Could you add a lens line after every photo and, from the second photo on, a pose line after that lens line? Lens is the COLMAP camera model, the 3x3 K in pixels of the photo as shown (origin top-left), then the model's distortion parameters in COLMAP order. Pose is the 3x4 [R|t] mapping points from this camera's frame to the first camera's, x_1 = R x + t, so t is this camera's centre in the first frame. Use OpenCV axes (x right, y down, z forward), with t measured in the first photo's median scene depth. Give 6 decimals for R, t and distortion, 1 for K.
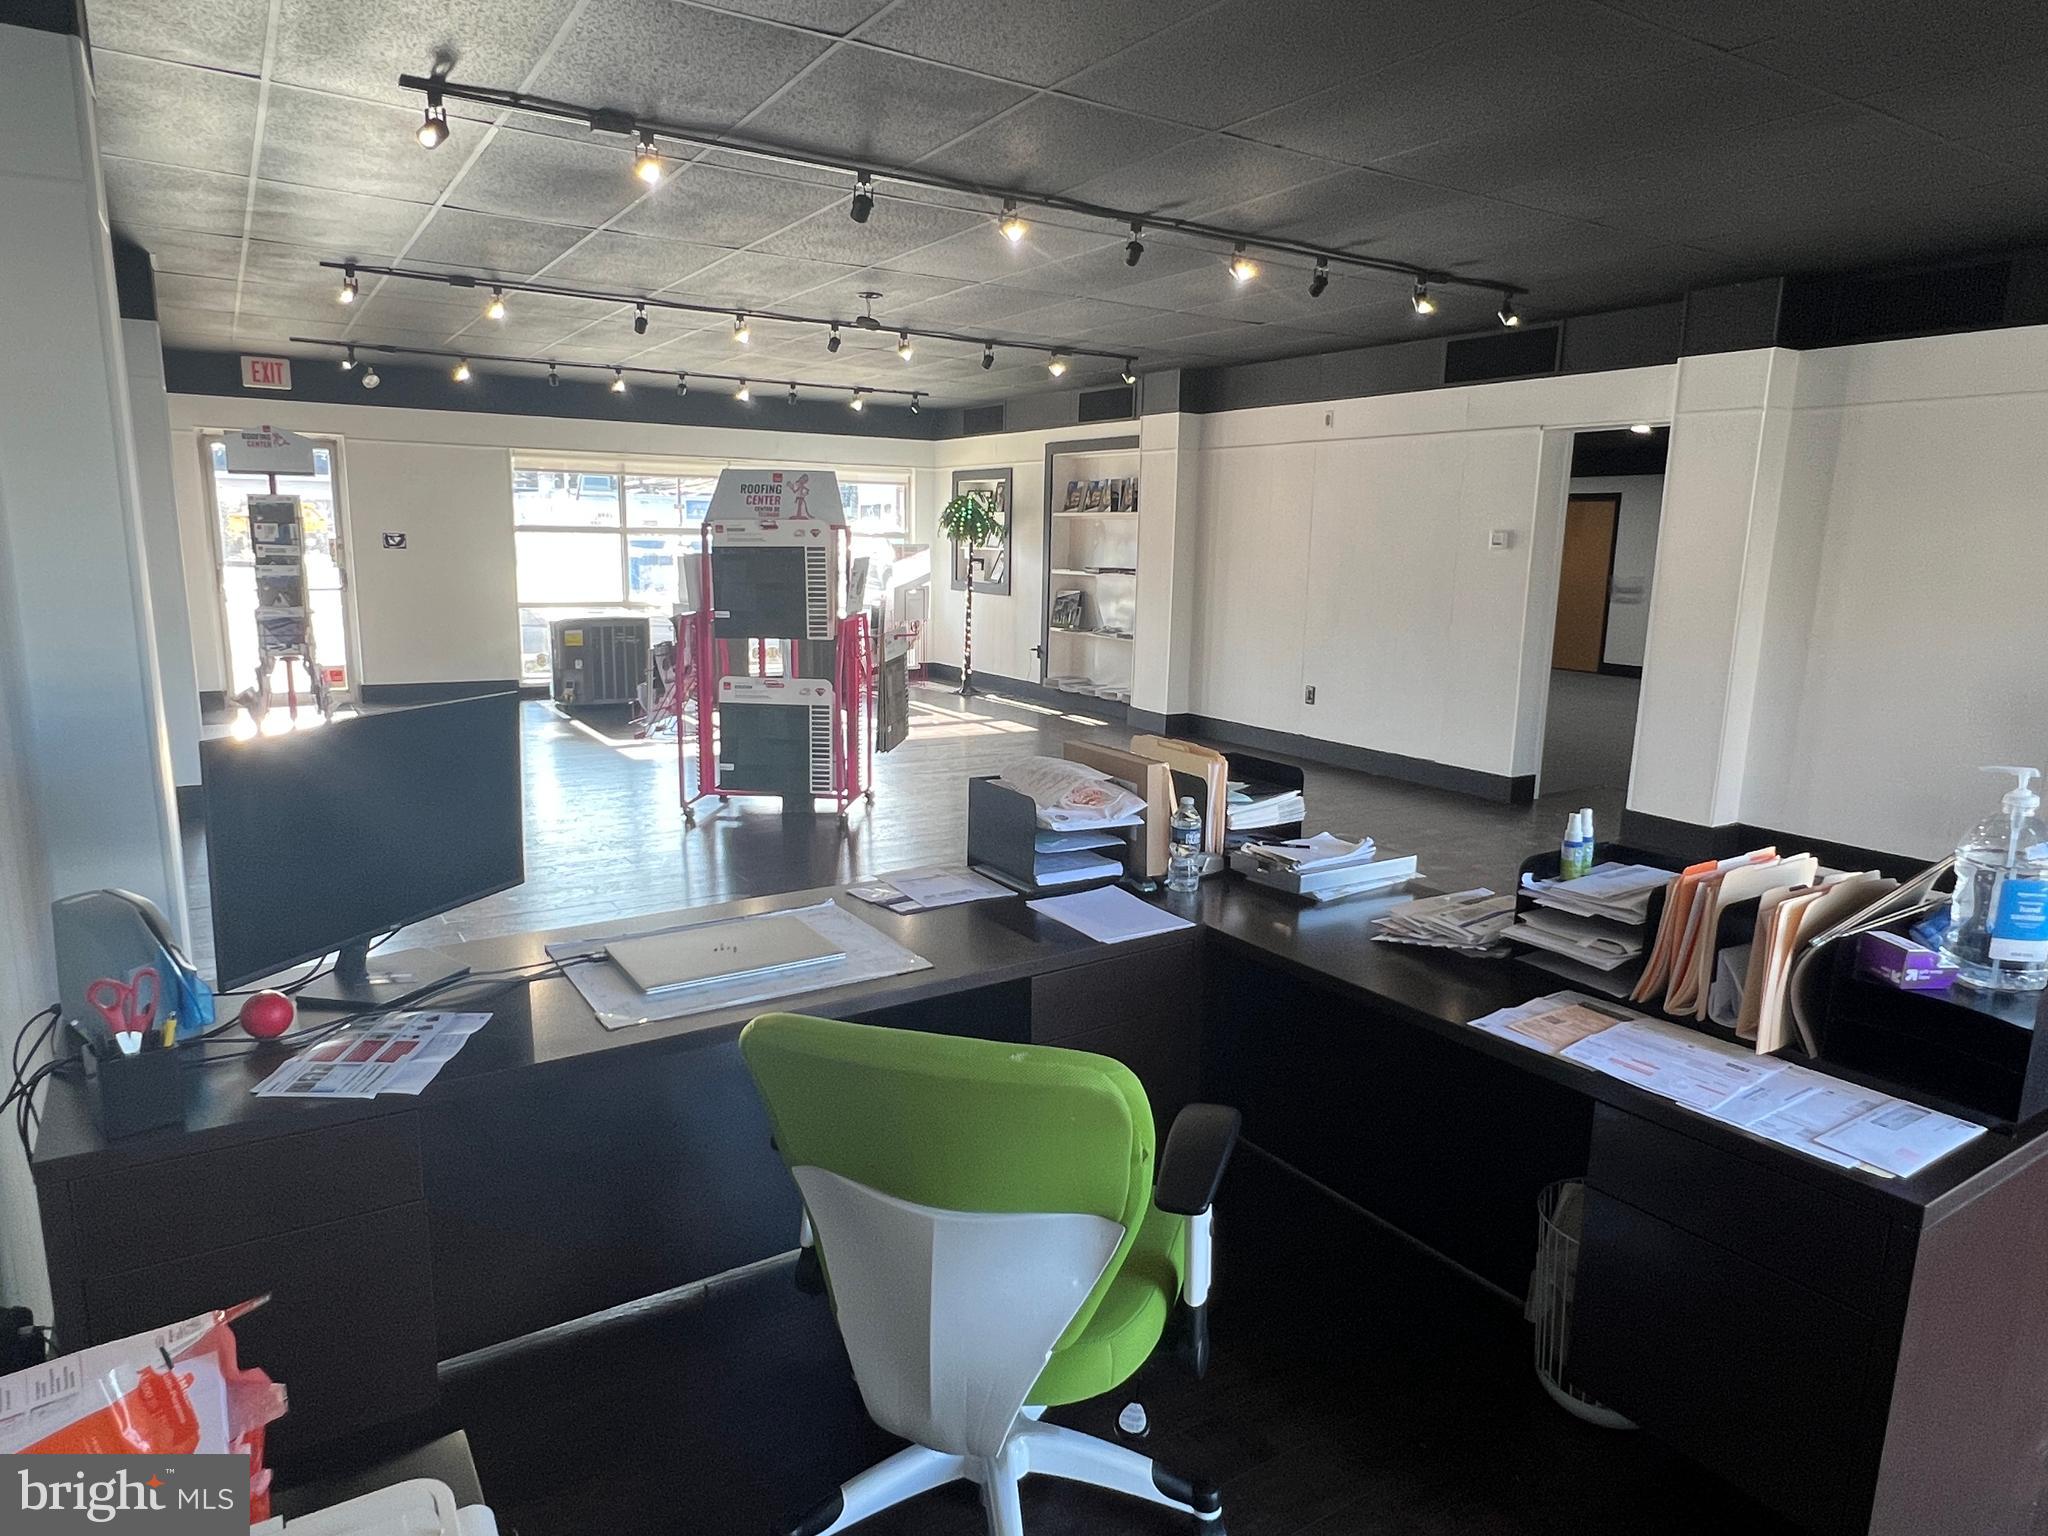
lens RADIAL K [[1264.2, 0, 1028.0], [0, 1264.2, 773.5], [0, 0, 1]] dist [0.012057, 0.001658]
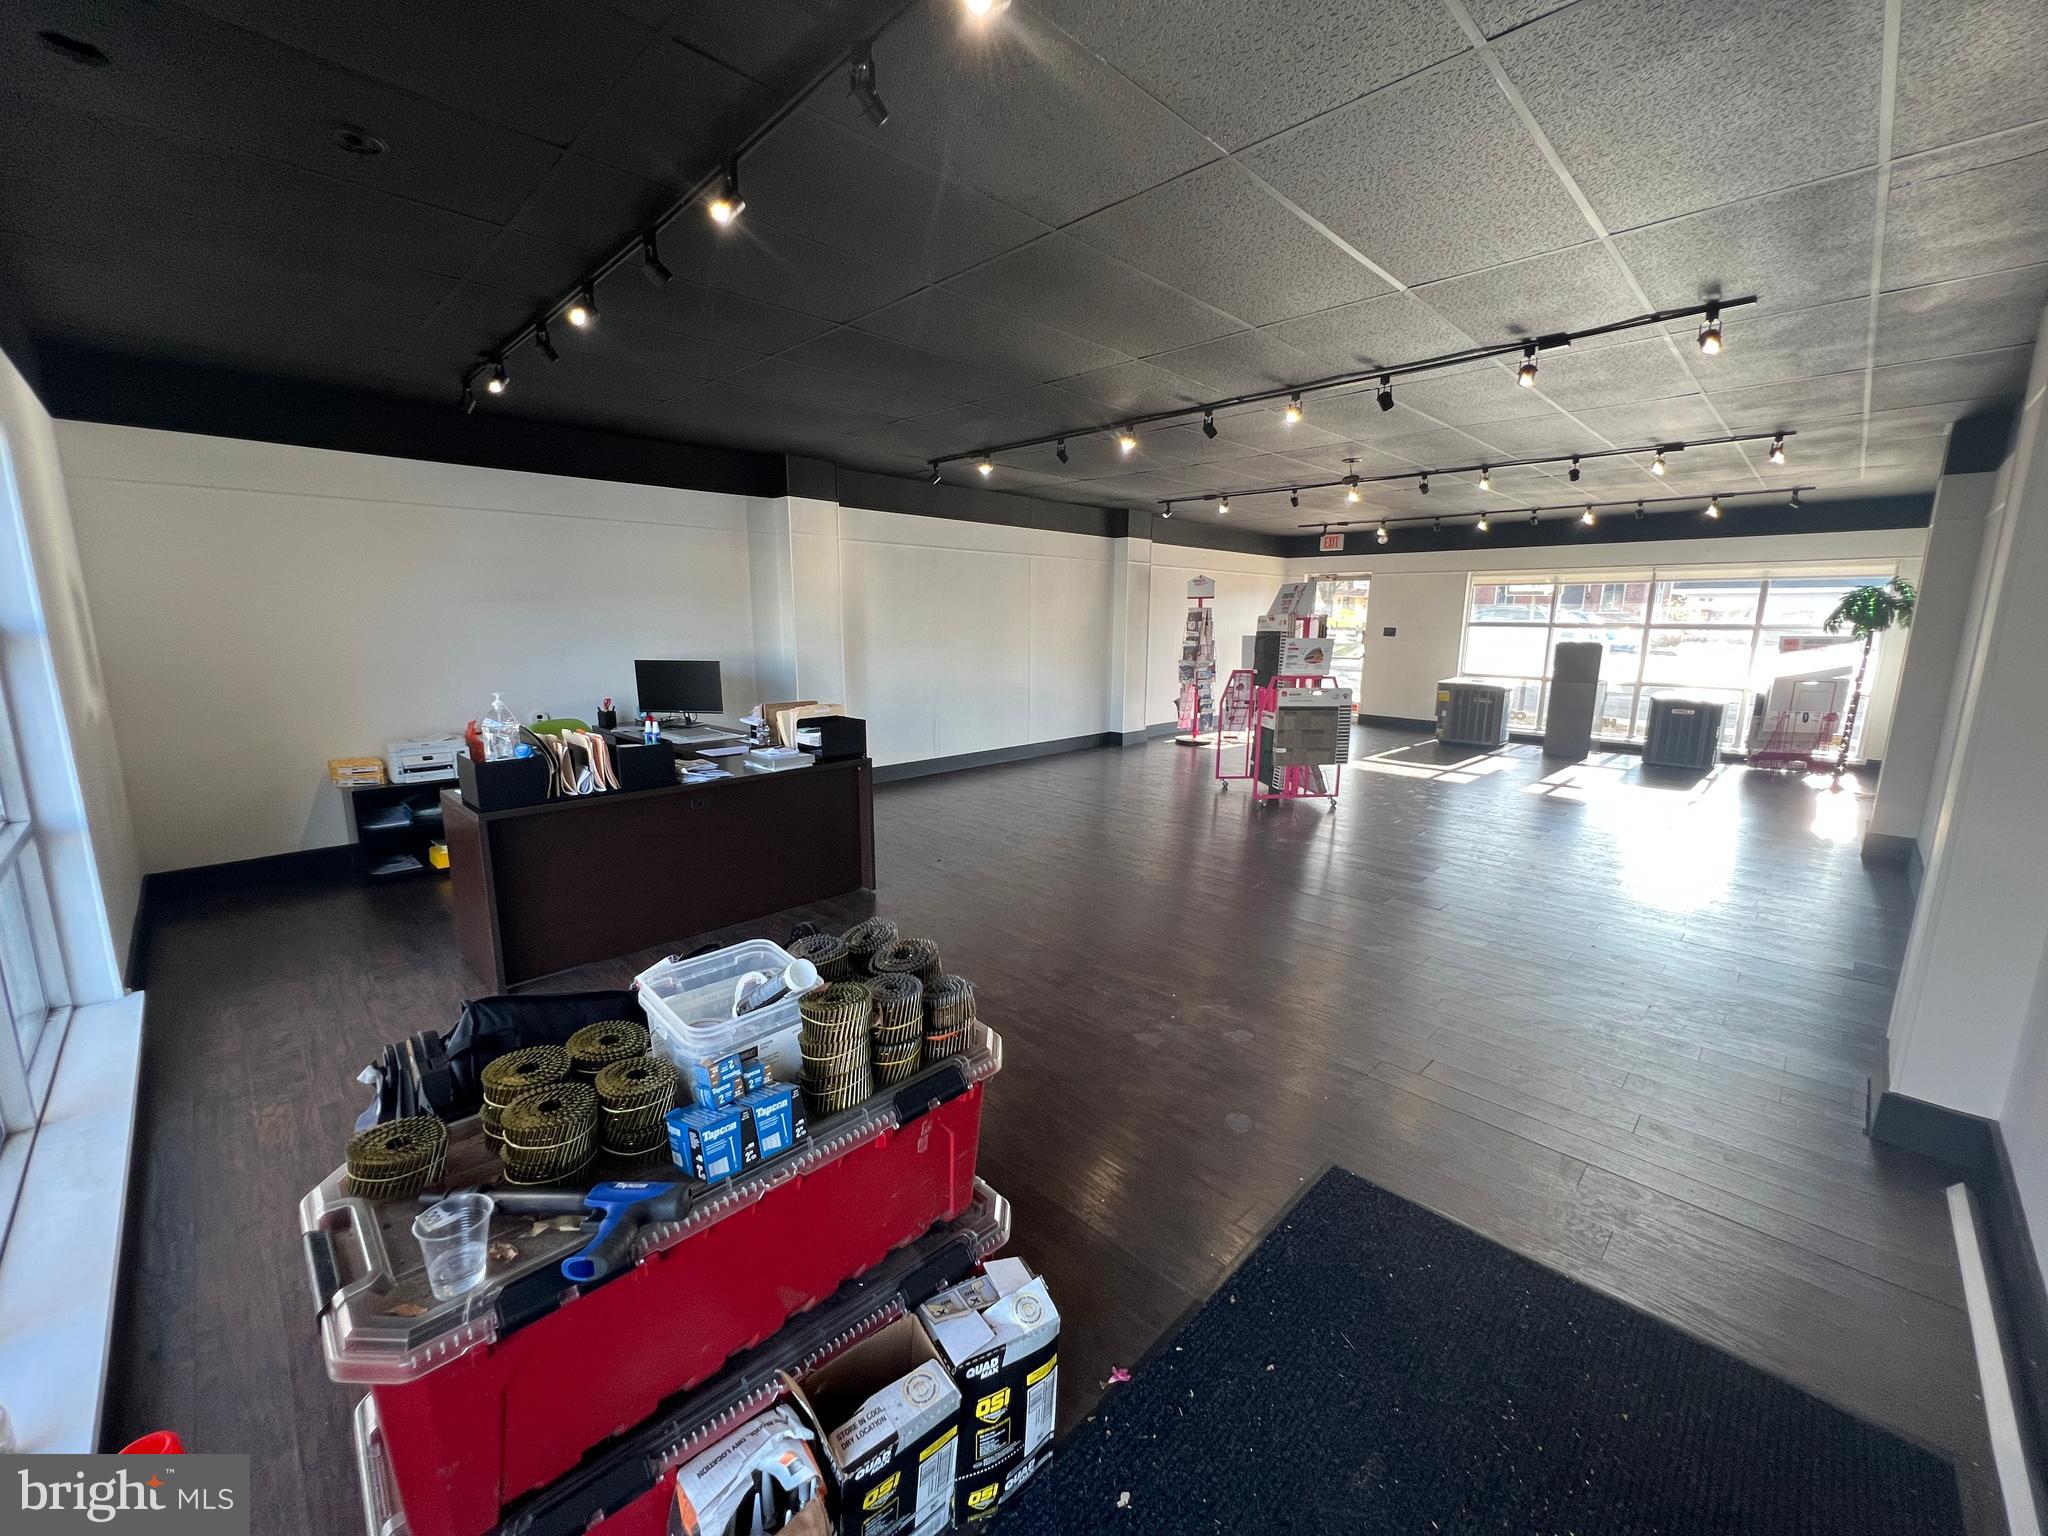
lens RADIAL K [[815.2, 0, 1028.5], [0, 815.2, 767.5], [0, 0, 1]] dist [0.000545, 0.000265]
pose [[0.215890, 0.155431, -0.963967, 0.475151], [-0.185229, 0.975841, 0.115862, -0.040203], [0.958687, 0.153542, 0.239465, 0.282229]]
